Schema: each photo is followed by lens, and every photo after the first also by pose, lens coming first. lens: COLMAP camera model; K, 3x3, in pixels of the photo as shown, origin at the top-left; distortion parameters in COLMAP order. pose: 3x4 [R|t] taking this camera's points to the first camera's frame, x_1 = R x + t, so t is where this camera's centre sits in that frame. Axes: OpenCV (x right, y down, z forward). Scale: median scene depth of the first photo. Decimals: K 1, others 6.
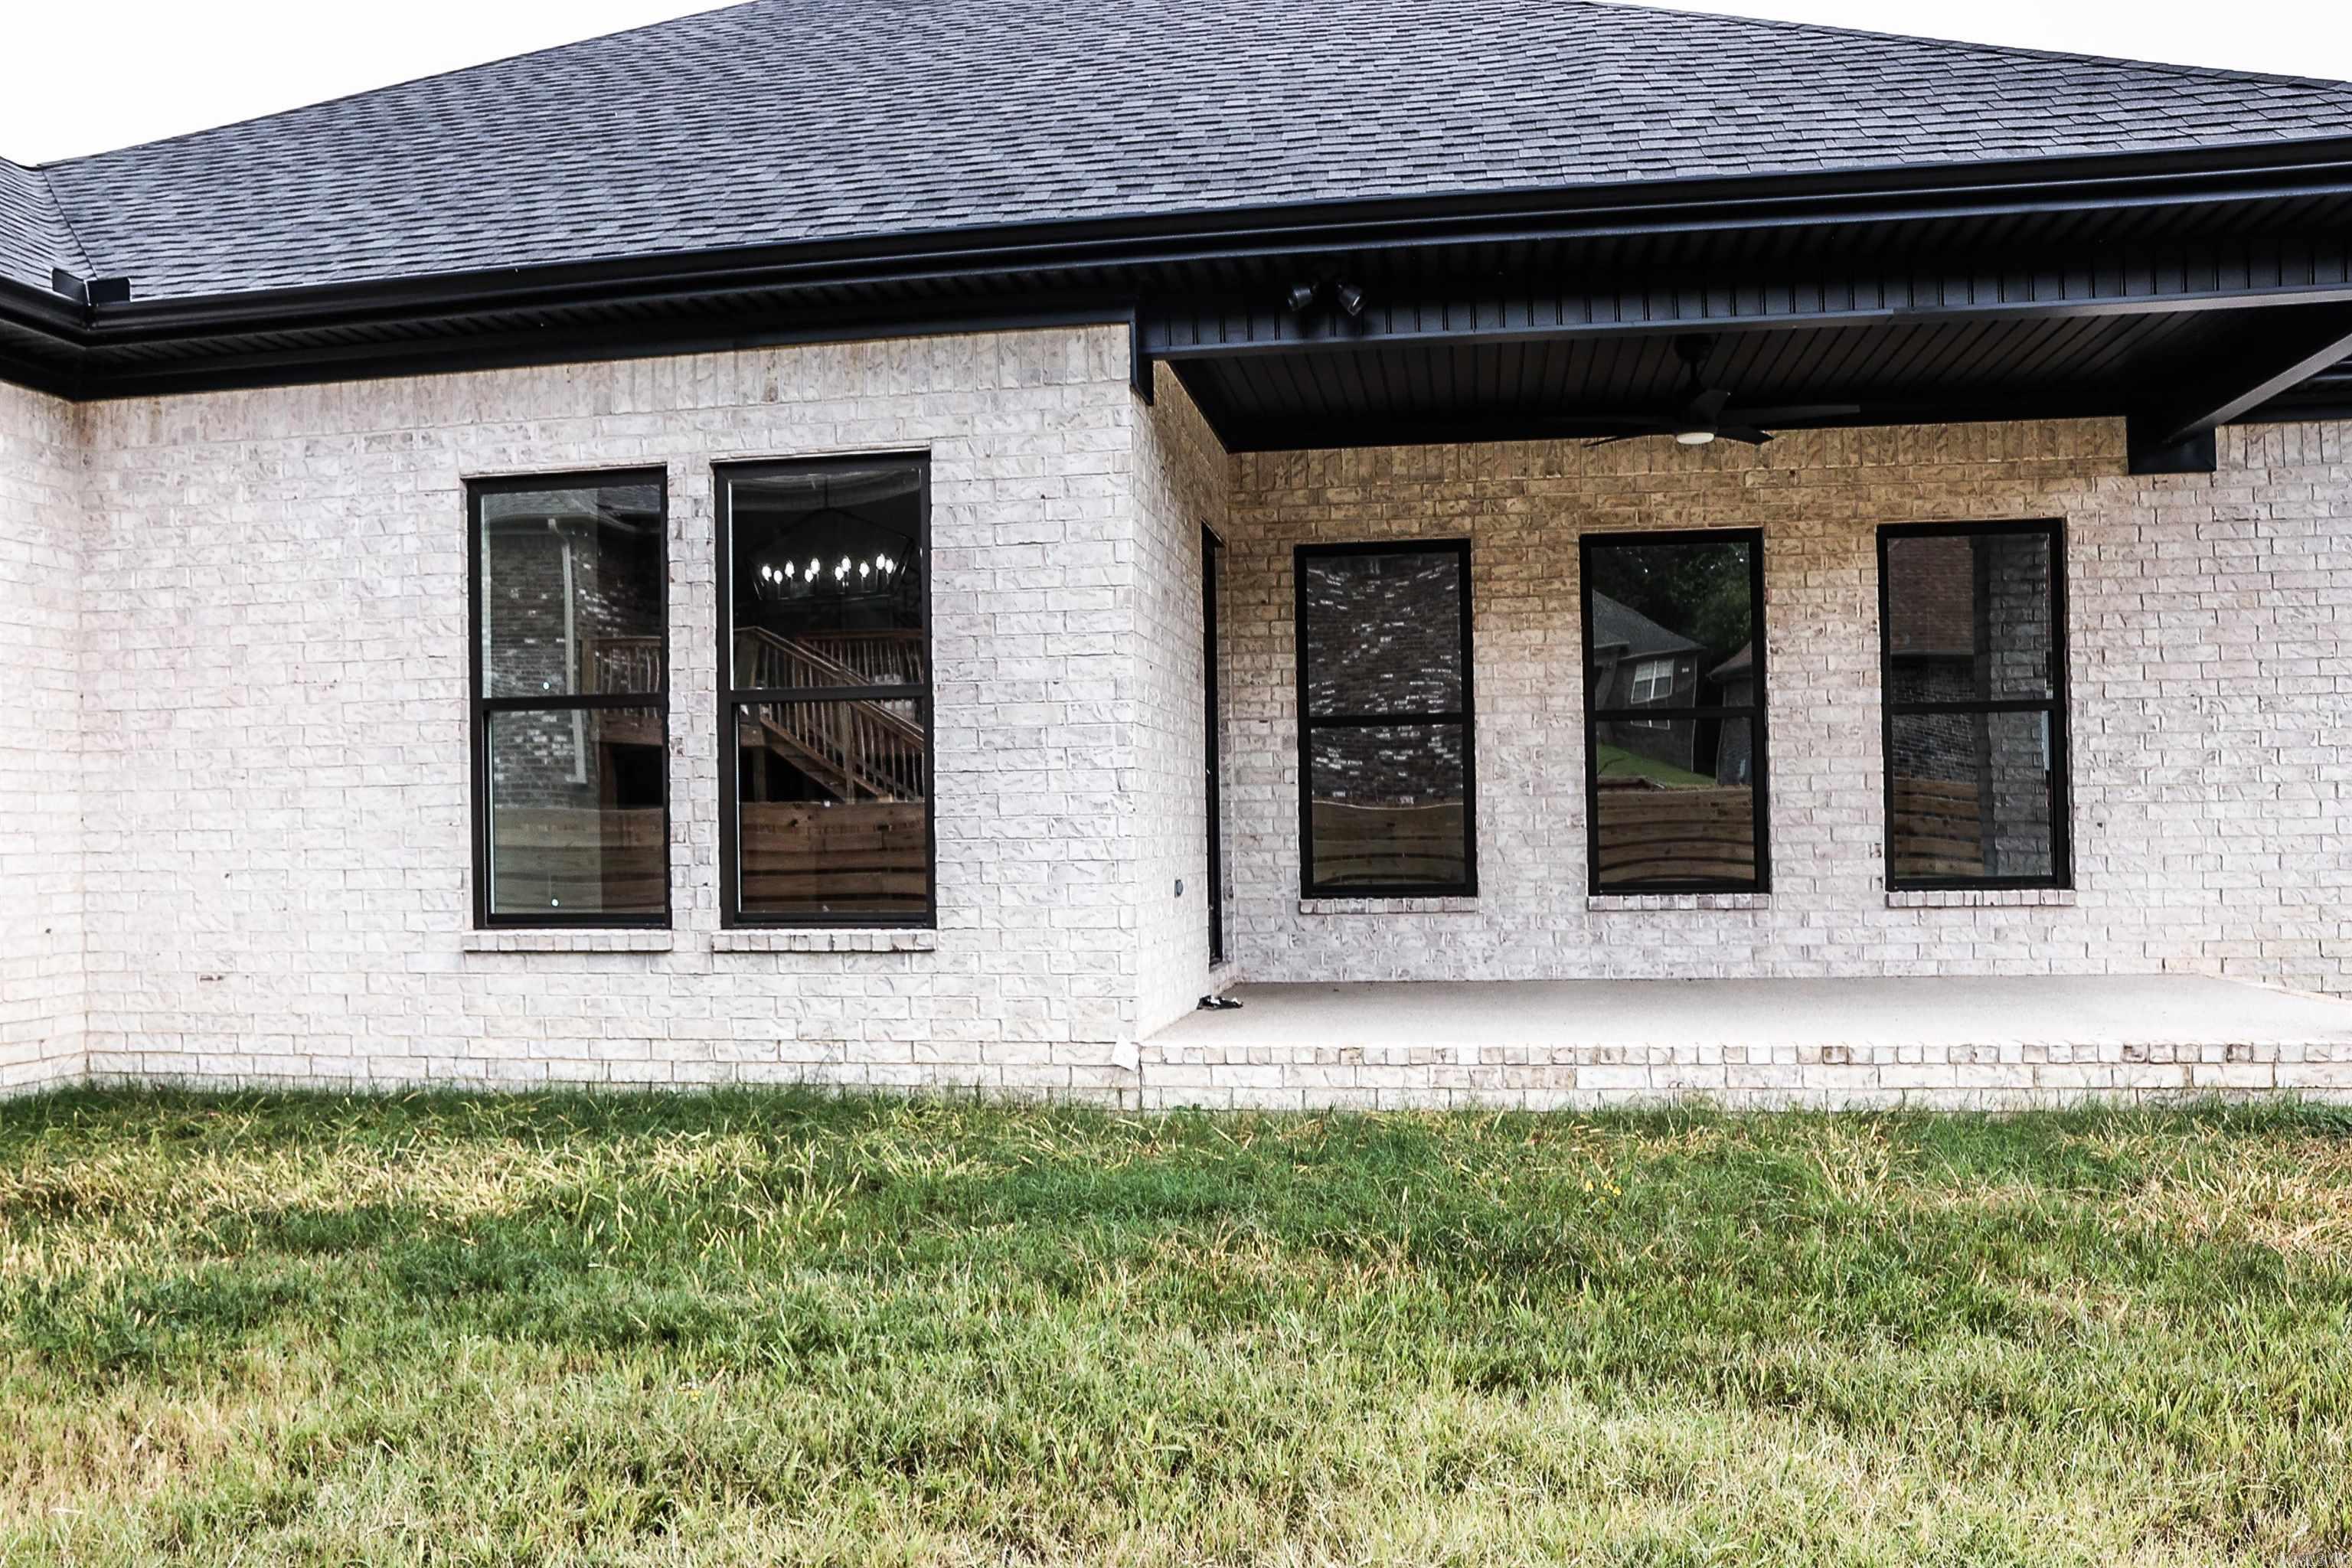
lens RADIAL K [[1851.8, 0, 1145.3], [0, 1851.8, 834.9], [0, 0, 1]] dist [-0.124983, 0.118726]
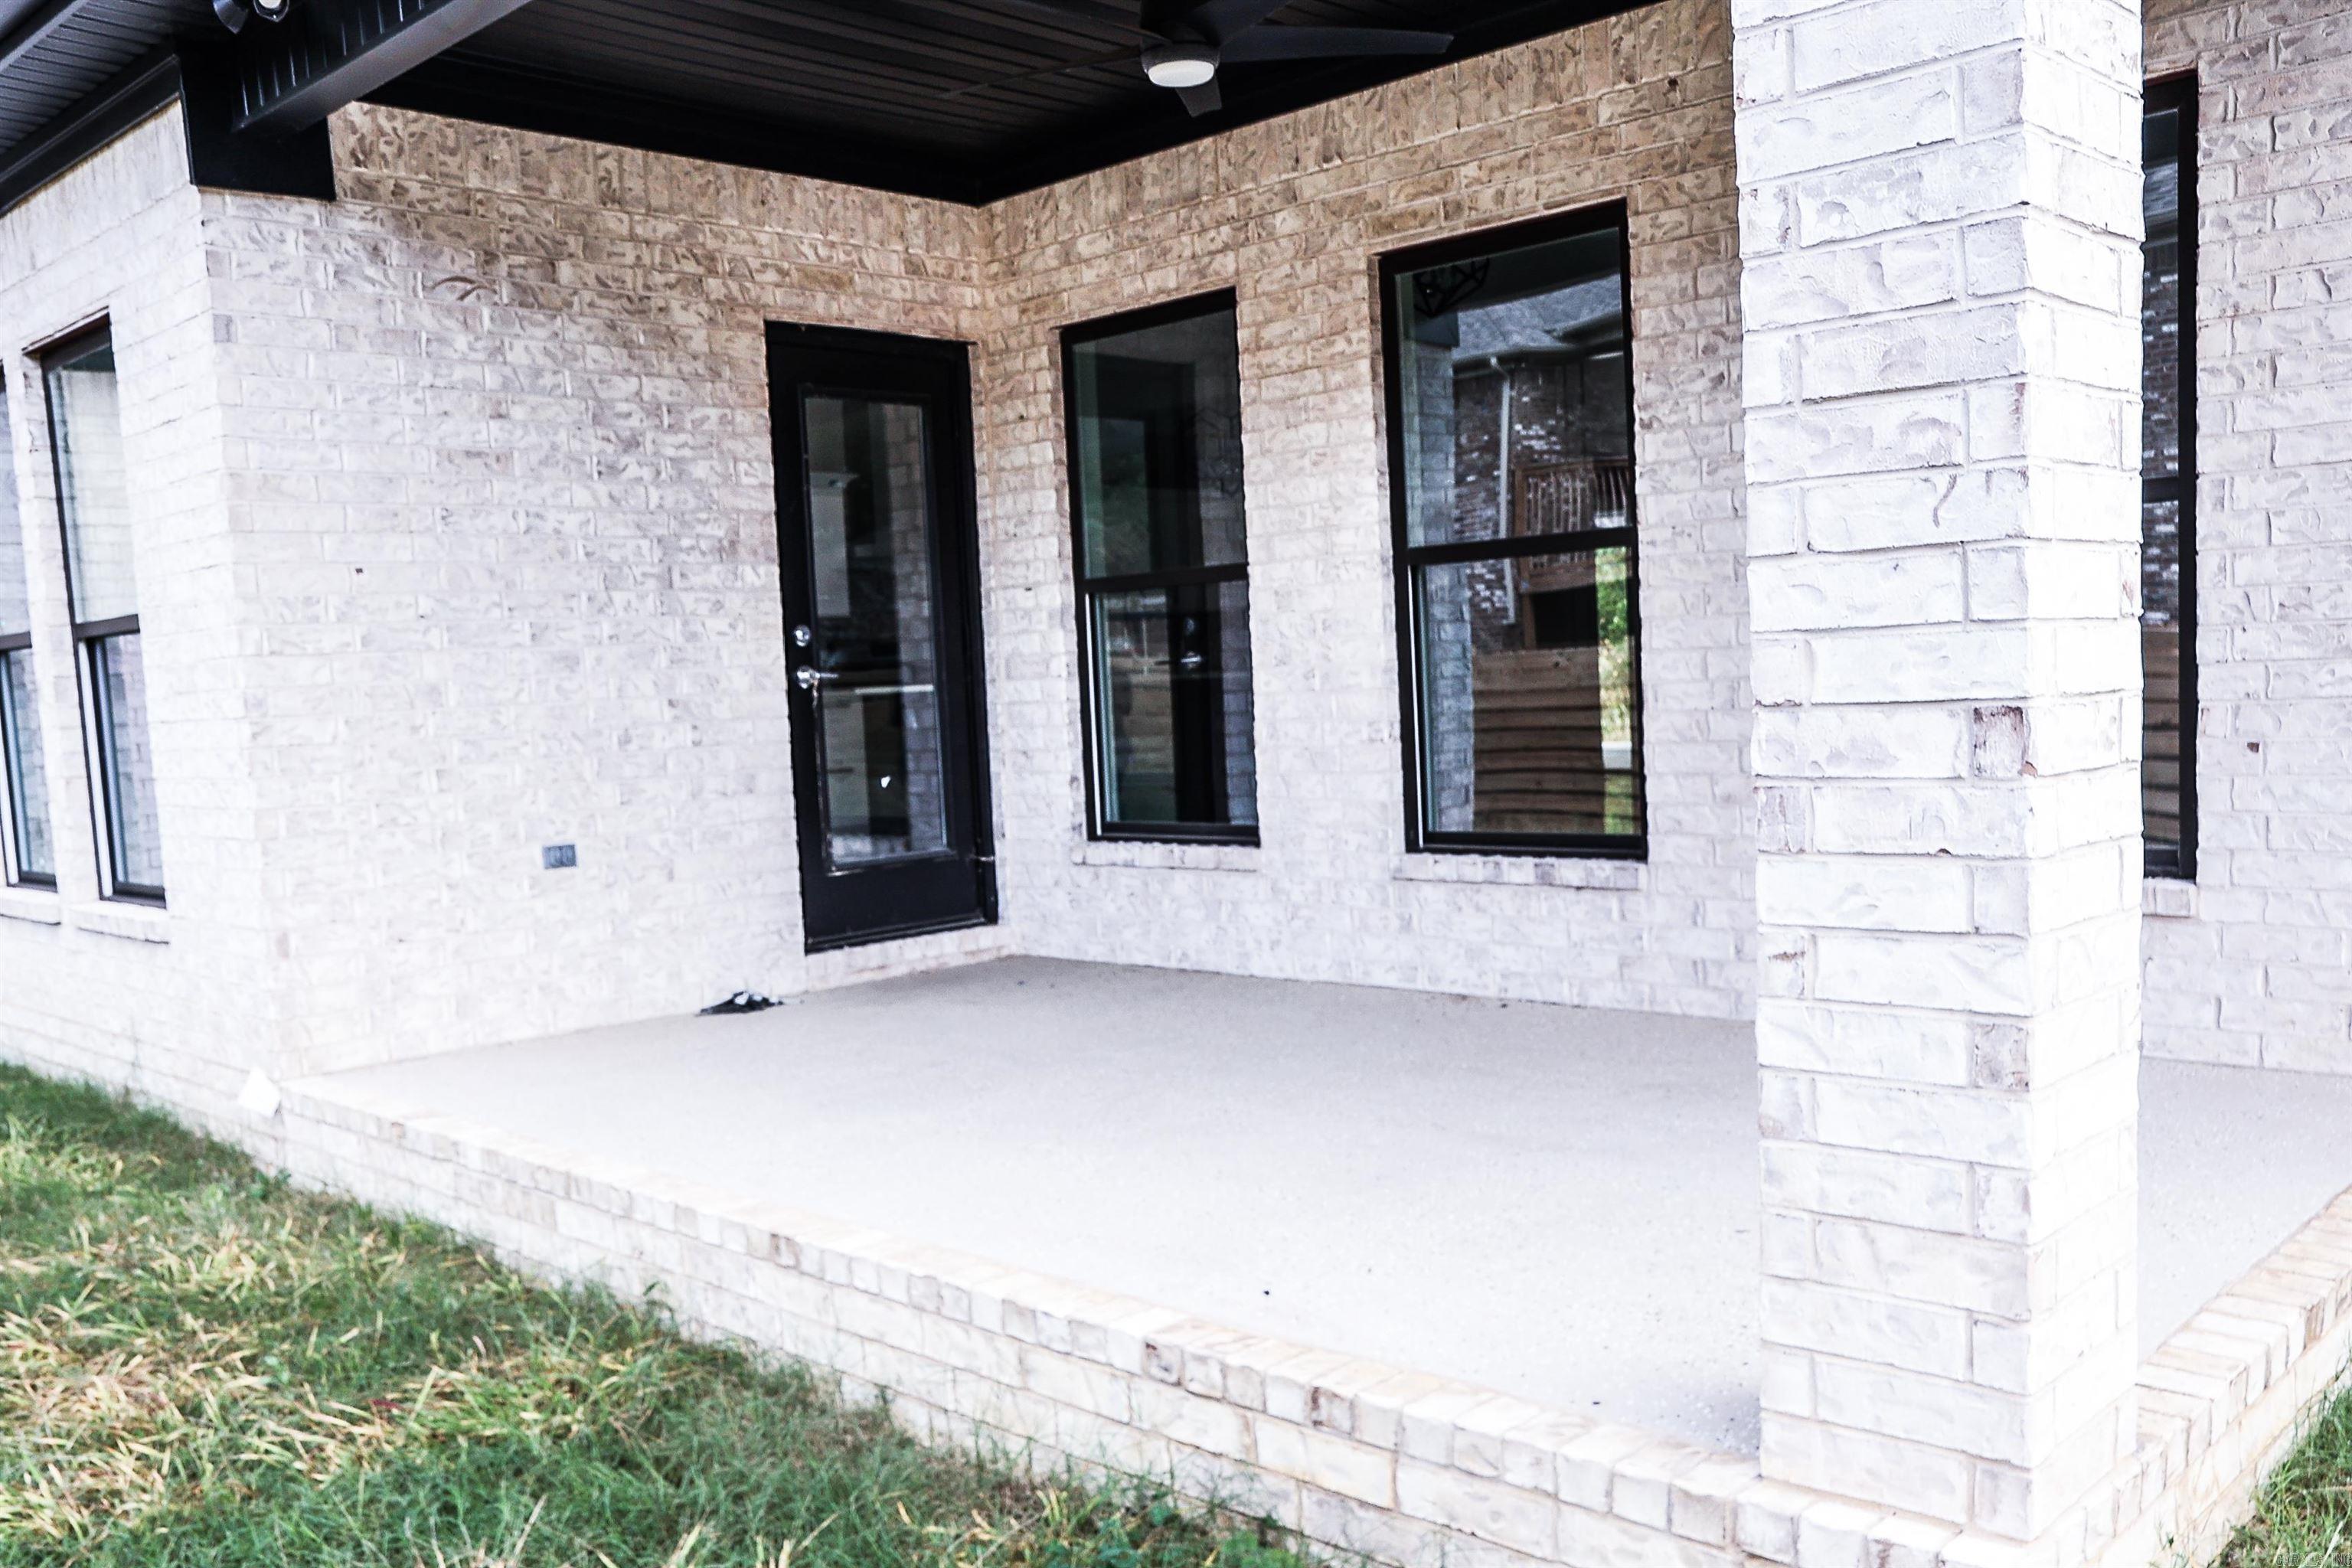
lens RADIAL K [[1981.3, 0, 1176.4], [0, 1981.3, 886.2], [0, 0, 1]] dist [-0.108163, 0.130002]
pose [[0.829080, 0.036530, -0.557936, 0.789180], [0.032933, 0.992941, 0.113947, -0.048753], [0.558160, -0.112846, 0.822024, 0.593149]]
